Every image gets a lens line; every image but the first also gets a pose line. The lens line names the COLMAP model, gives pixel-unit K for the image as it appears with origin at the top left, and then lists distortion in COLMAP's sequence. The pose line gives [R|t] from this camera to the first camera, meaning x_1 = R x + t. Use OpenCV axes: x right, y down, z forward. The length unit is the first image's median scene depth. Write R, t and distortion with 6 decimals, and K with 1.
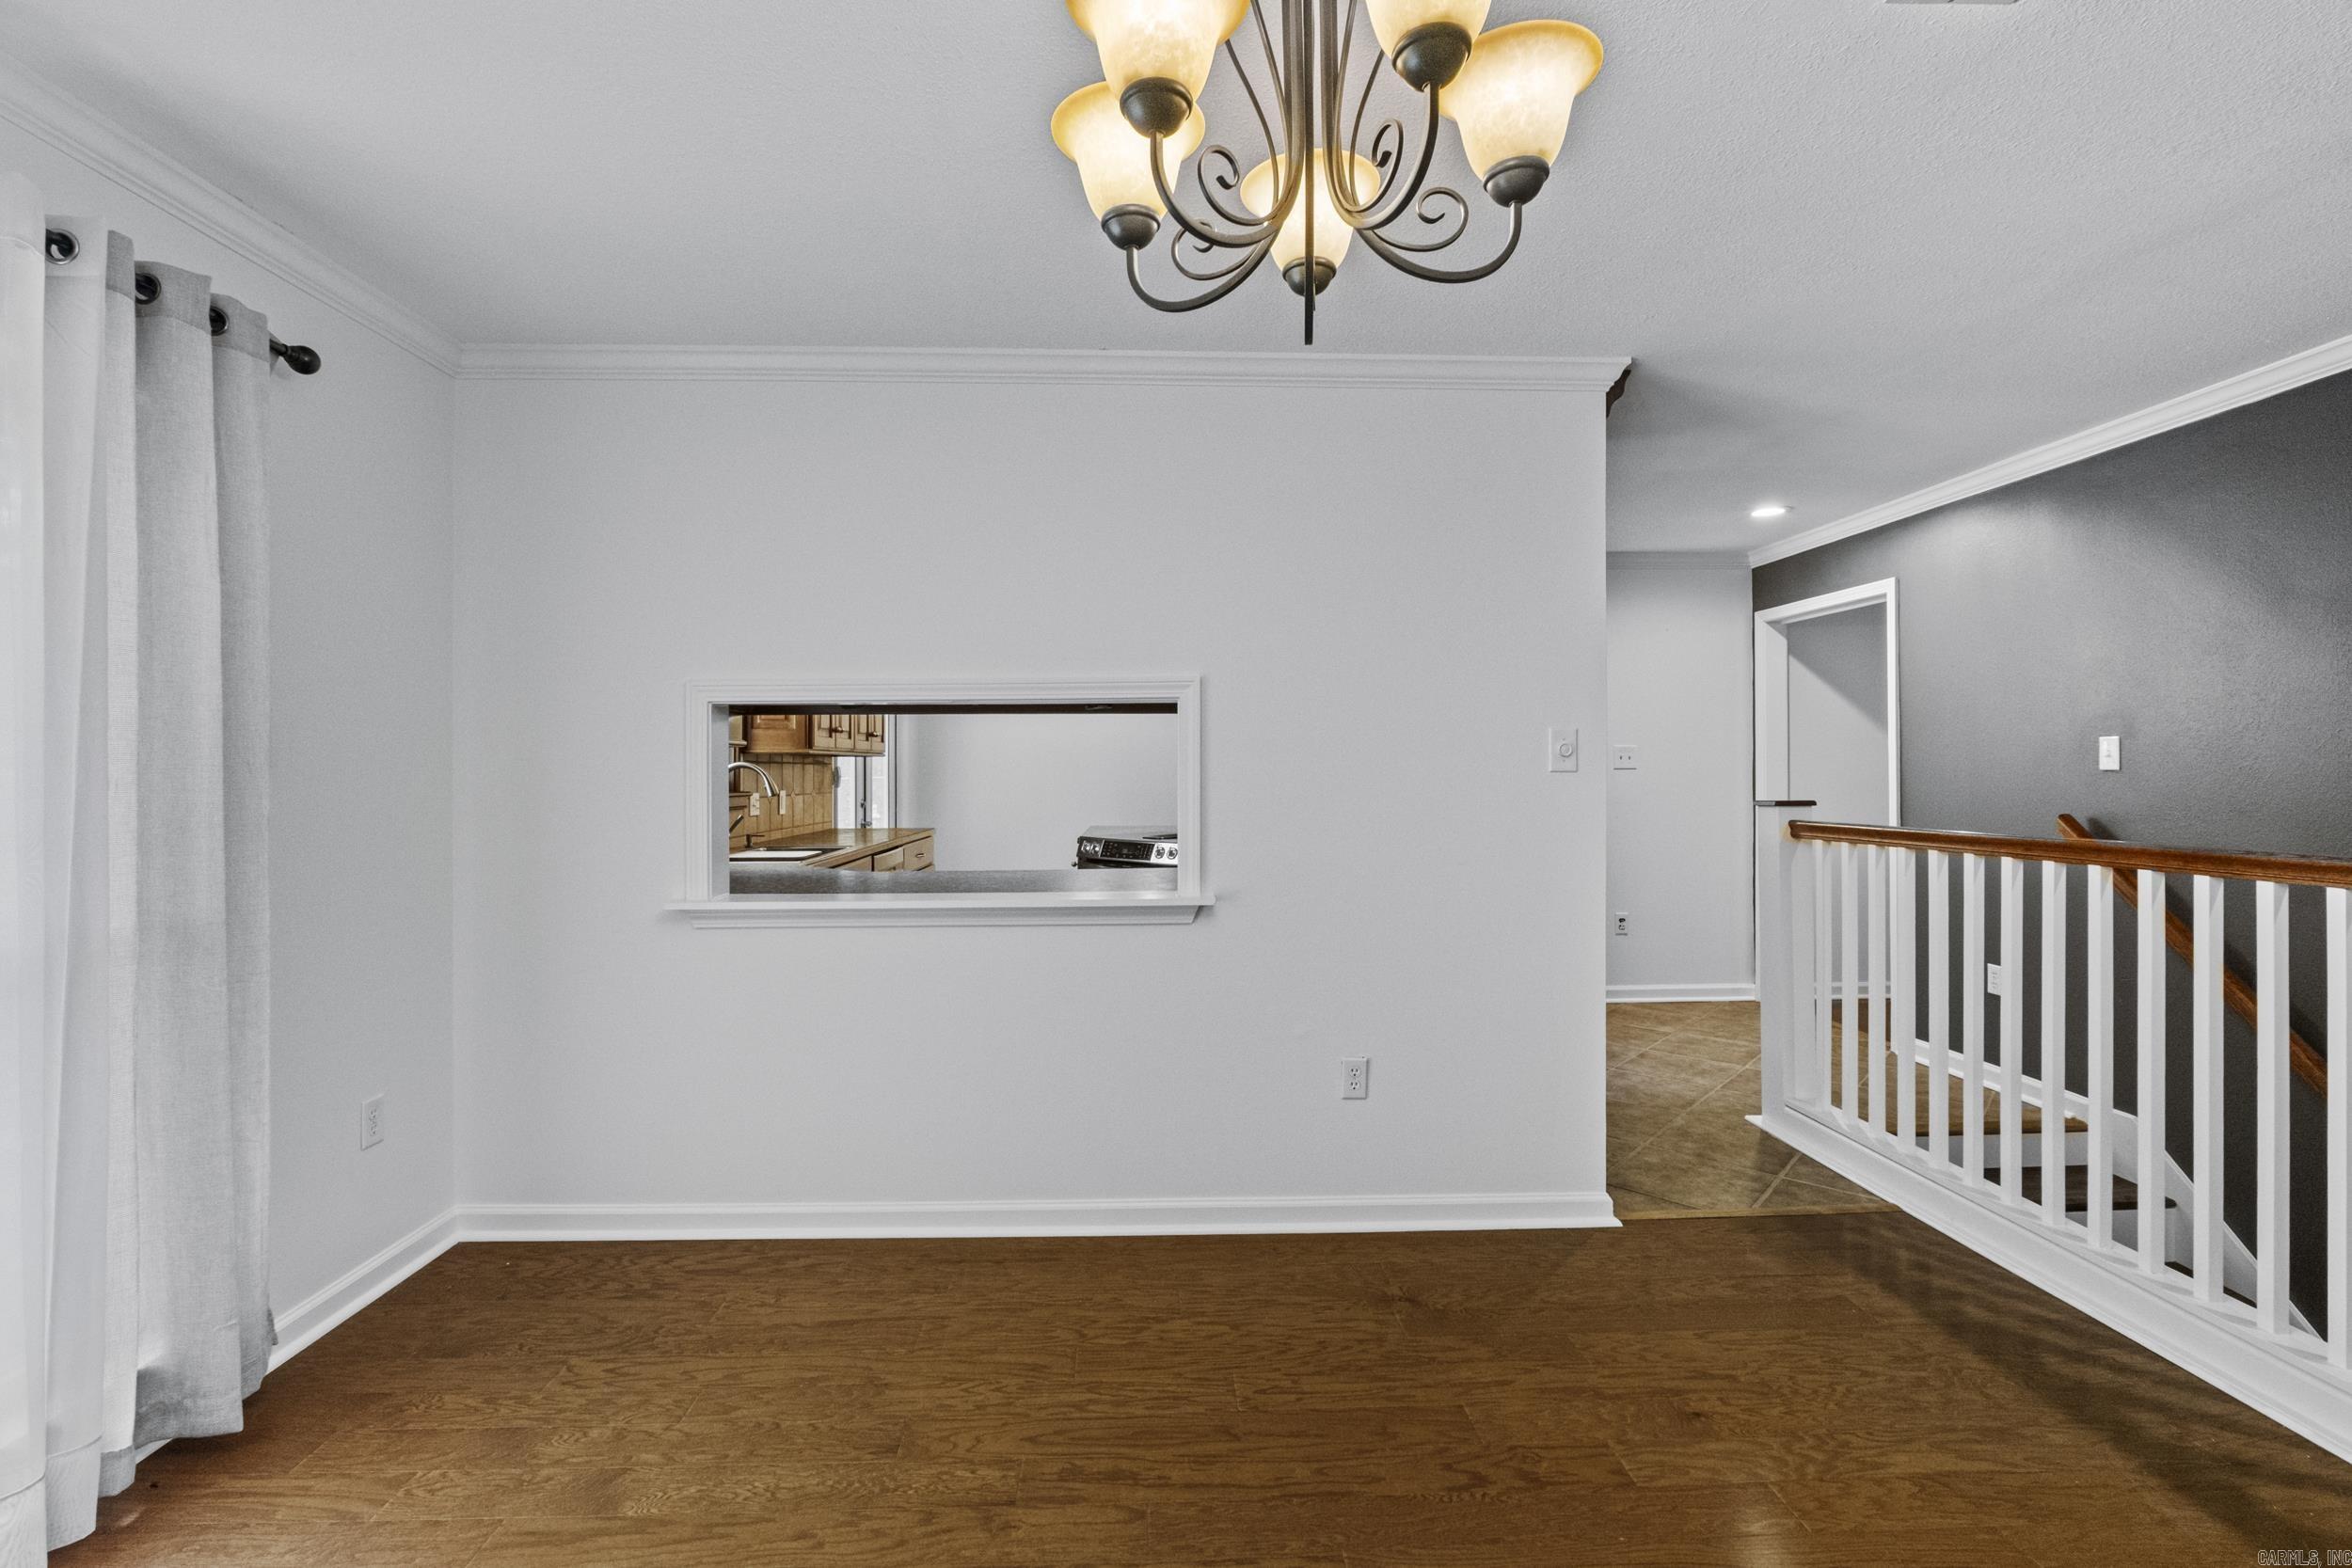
lens RADIAL K [[1029.0, 0, 1179.0], [0, 1029.0, 774.3], [0, 0, 1]] dist [-0.005006, -0.001157]
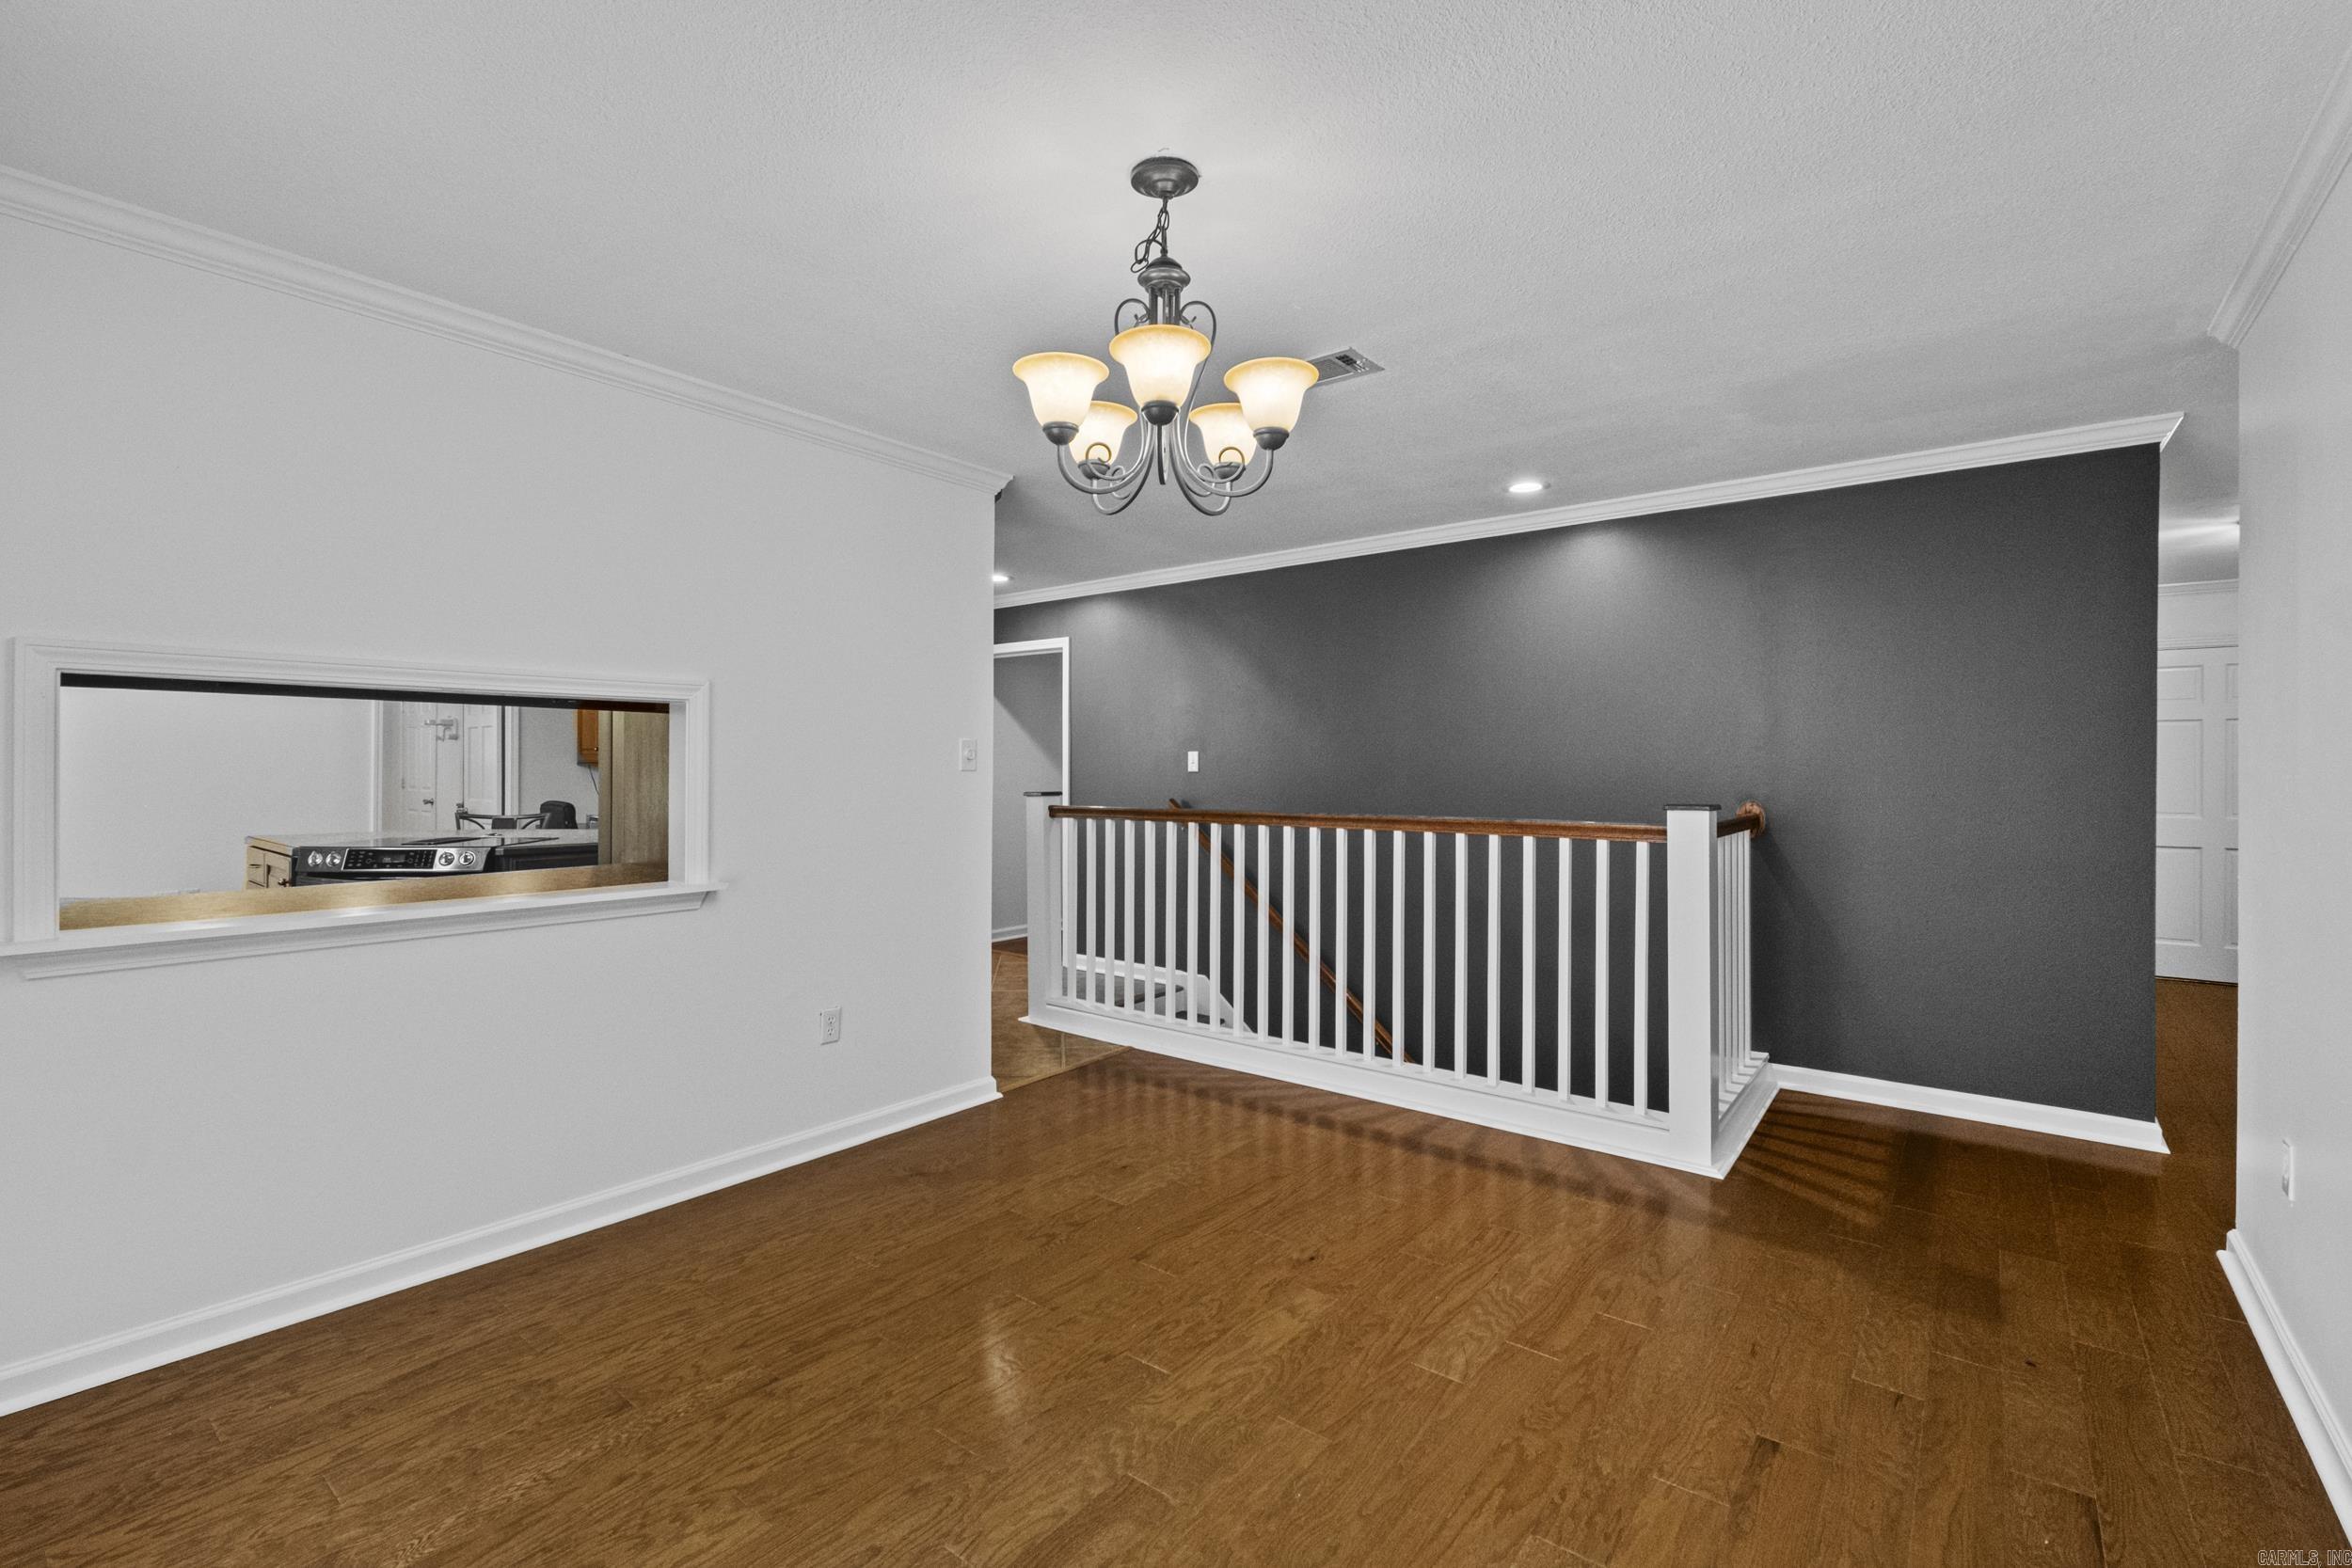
lens RADIAL K [[1029.0, 0, 1173.3], [0, 1029.0, 781.0], [0, 0, 1]] dist [-0.005006, -0.001157]
pose [[0.646945, -0.001261, 0.762535, -0.487206], [-0.004977, 0.999970, 0.005876, 0.002030], [-0.762520, -0.007596, 0.646920, -0.077172]]
